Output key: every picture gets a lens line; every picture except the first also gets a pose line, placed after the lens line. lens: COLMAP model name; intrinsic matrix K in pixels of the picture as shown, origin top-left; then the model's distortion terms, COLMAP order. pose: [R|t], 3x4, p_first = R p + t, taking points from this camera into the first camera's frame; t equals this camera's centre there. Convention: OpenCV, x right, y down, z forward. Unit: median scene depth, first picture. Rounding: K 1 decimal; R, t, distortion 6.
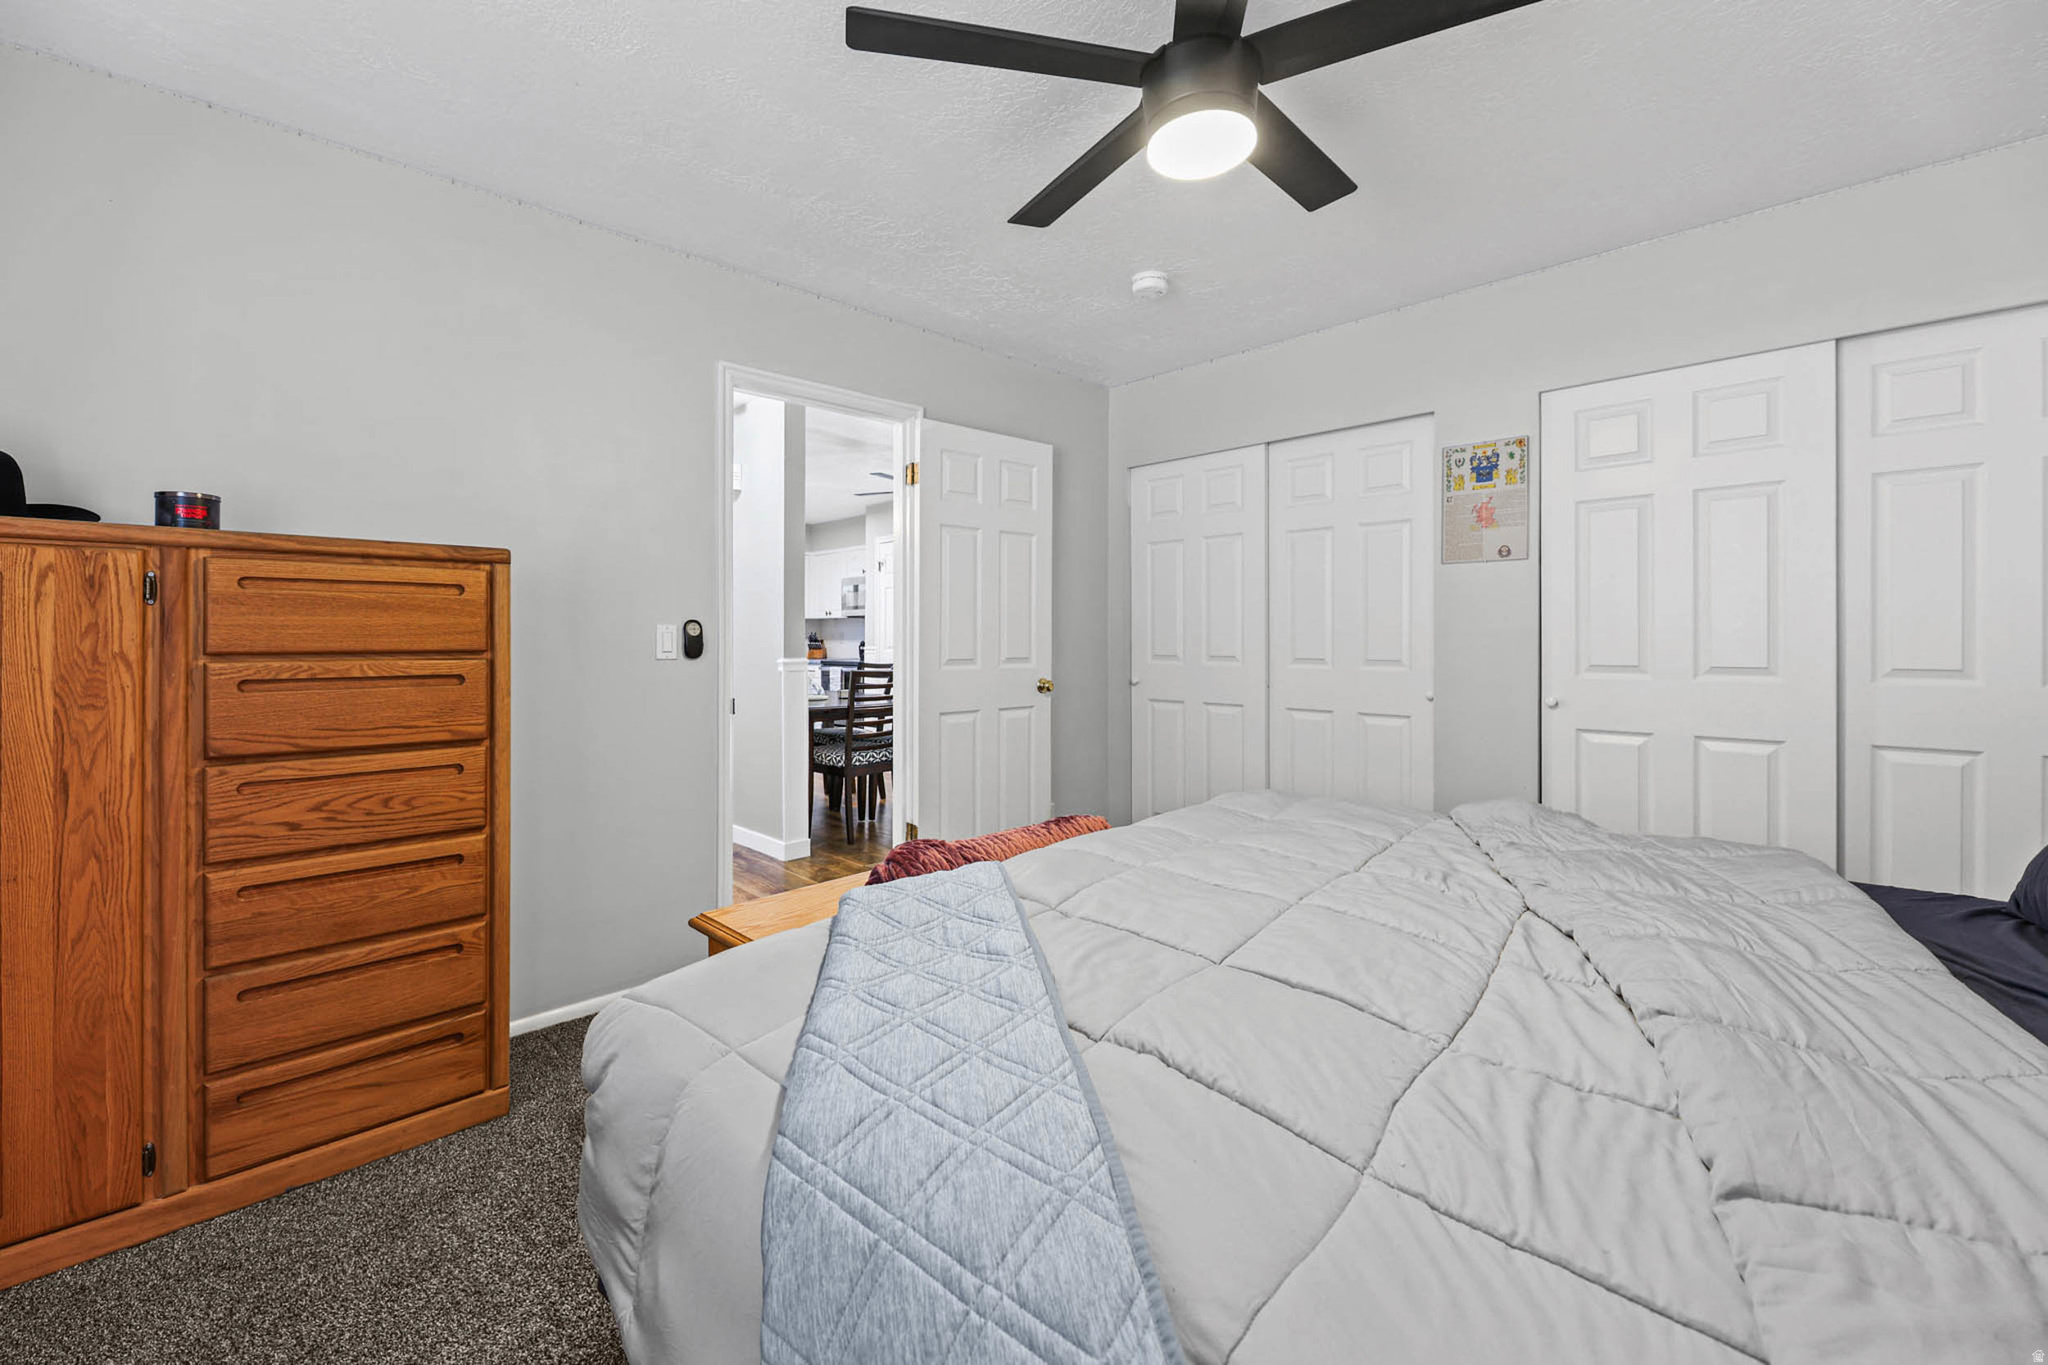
lens RADIAL K [[852.3, 0, 1024.0], [0, 852.3, 650.5], [0, 0, 1]] dist [-0.000661, -0.002091]
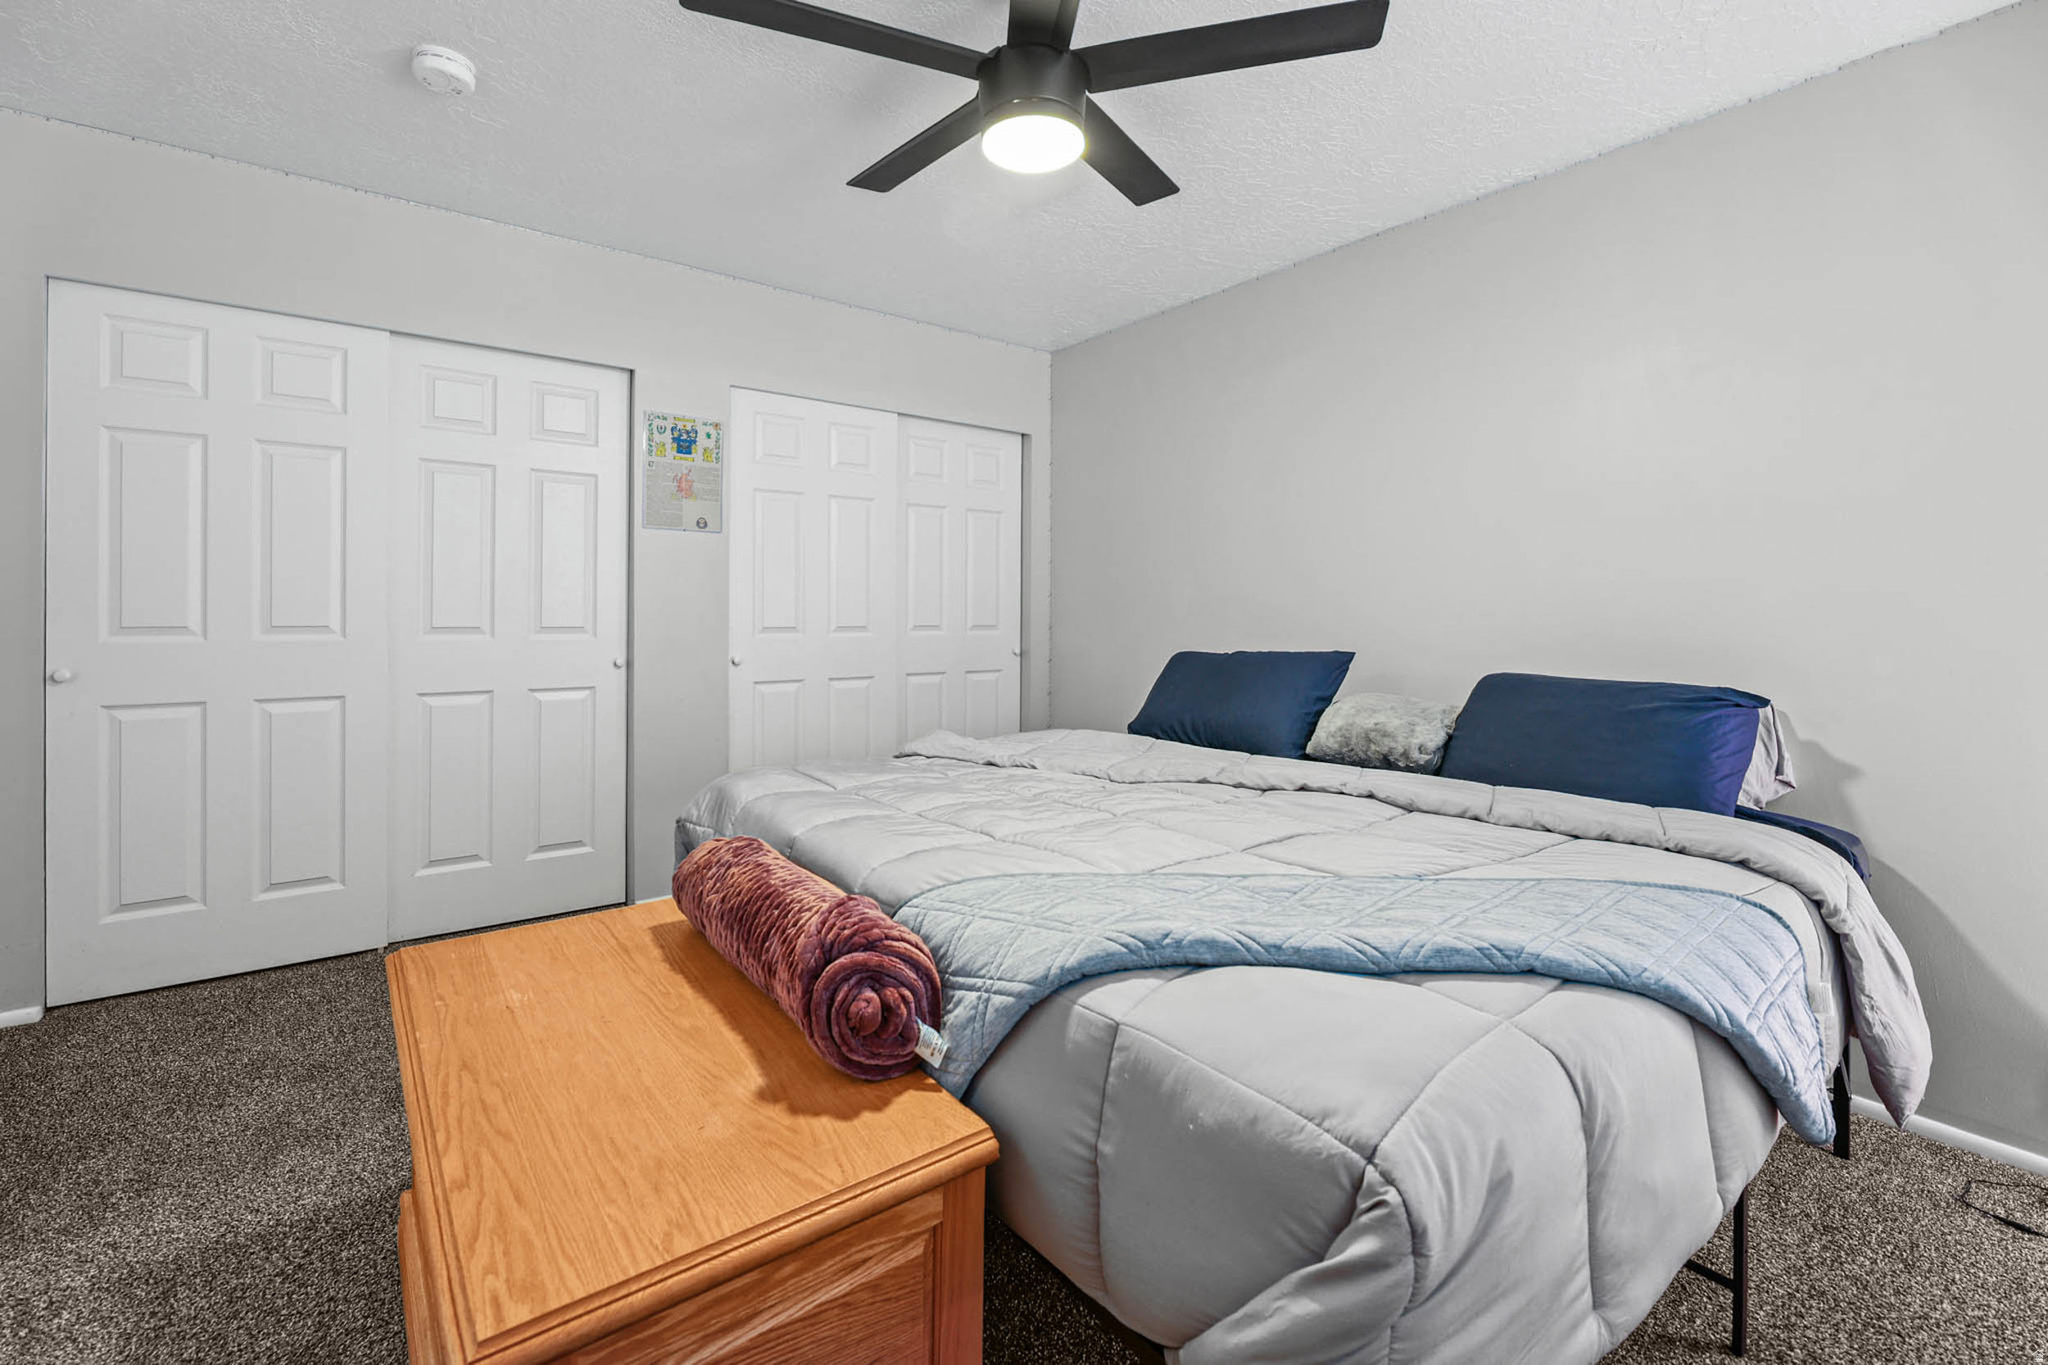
lens RADIAL K [[852.3, 0, 996.2], [0, 852.3, 602.7], [0, 0, 1]] dist [-0.000661, -0.002091]
pose [[0.152217, 0.006332, 0.988327, -0.431855], [0.000232, 0.999979, -0.006442, -0.009280], [-0.988347, 0.001209, 0.152212, 0.463837]]
